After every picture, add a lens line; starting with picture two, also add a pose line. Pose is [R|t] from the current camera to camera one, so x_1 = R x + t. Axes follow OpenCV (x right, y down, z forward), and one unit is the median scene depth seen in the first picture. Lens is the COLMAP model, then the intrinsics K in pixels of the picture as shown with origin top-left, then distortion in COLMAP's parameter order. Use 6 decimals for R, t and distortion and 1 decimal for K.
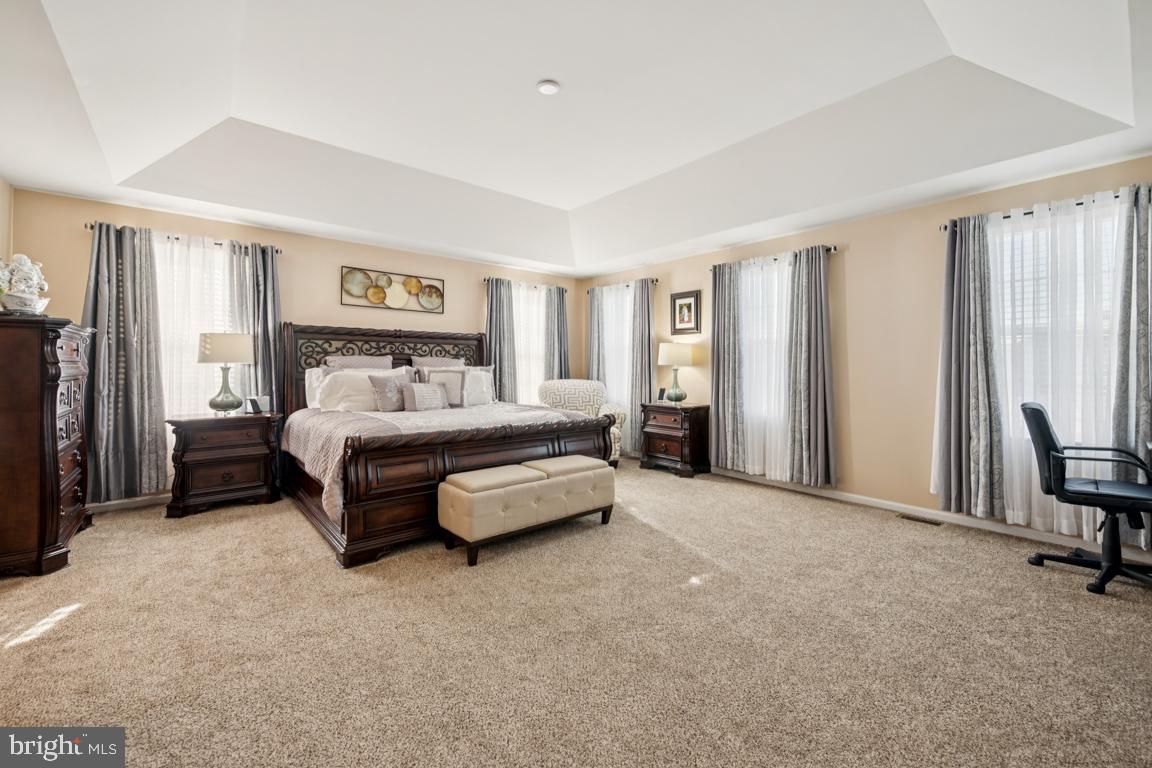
lens RADIAL K [[466.0, 0, 572.1], [0, 466.0, 364.8], [0, 0, 1]] dist [0.000562, 0.000423]
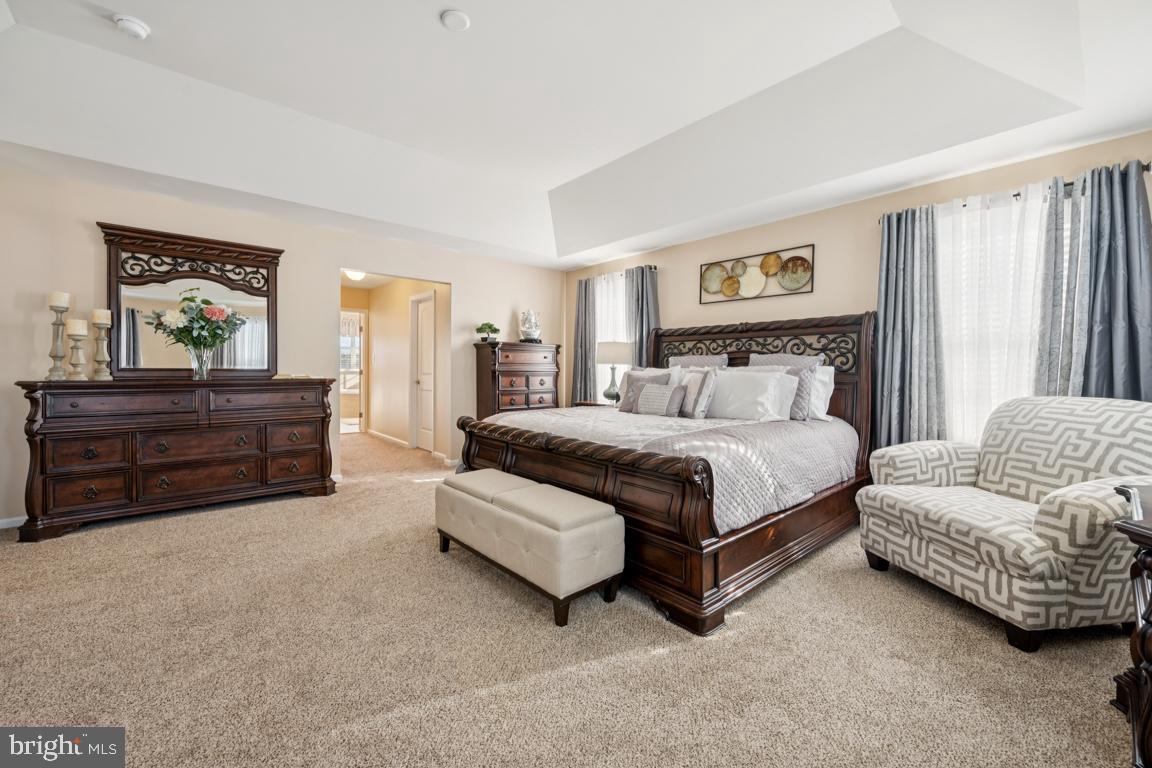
lens RADIAL K [[466.0, 0, 572.1], [0, 466.0, 364.8], [0, 0, 1]] dist [0.000562, 0.000423]
pose [[0.023618, -0.009660, -0.999674, 0.465578], [0.000923, 0.999953, -0.009641, 0.008290], [0.999721, -0.000695, 0.023626, 0.677891]]
